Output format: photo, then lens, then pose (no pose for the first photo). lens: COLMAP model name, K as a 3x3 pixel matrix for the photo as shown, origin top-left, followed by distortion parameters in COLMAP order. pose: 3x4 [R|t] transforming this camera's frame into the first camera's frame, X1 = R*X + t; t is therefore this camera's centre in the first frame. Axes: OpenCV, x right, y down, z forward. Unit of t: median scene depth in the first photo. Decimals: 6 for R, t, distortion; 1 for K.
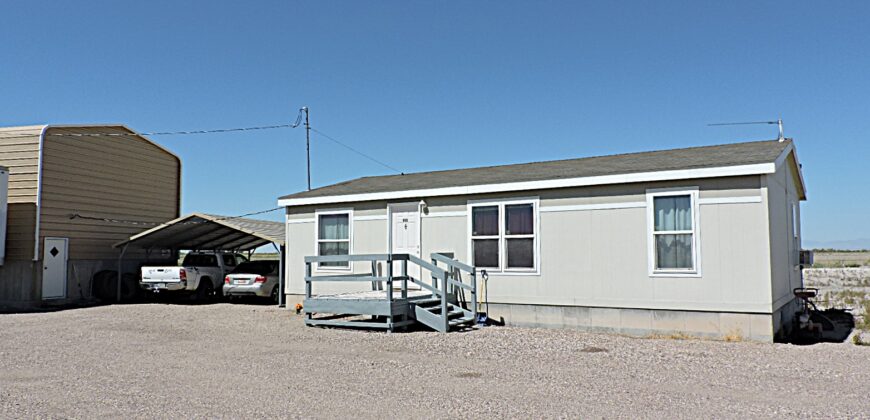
lens RADIAL K [[634.2, 0, 435.0], [0, 634.2, 210.0], [0, 0, 1]] dist [-0.008693, -0.001689]
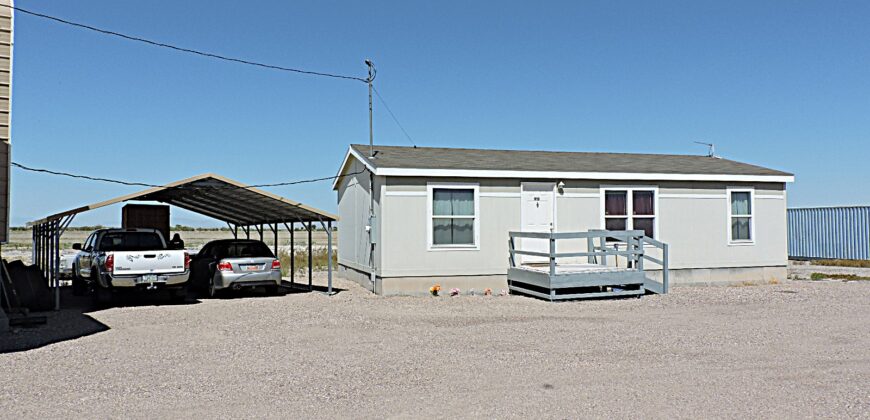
lens RADIAL K [[673.7, 0, 435.0], [0, 673.7, 210.0], [0, 0, 1]] dist [-0.021005, 0.006685]
pose [[0.639797, 0.021018, 0.768256, -1.122596], [-0.051380, 0.998559, 0.015470, 0.028729], [-0.766824, -0.049370, 0.639956, 0.452742]]
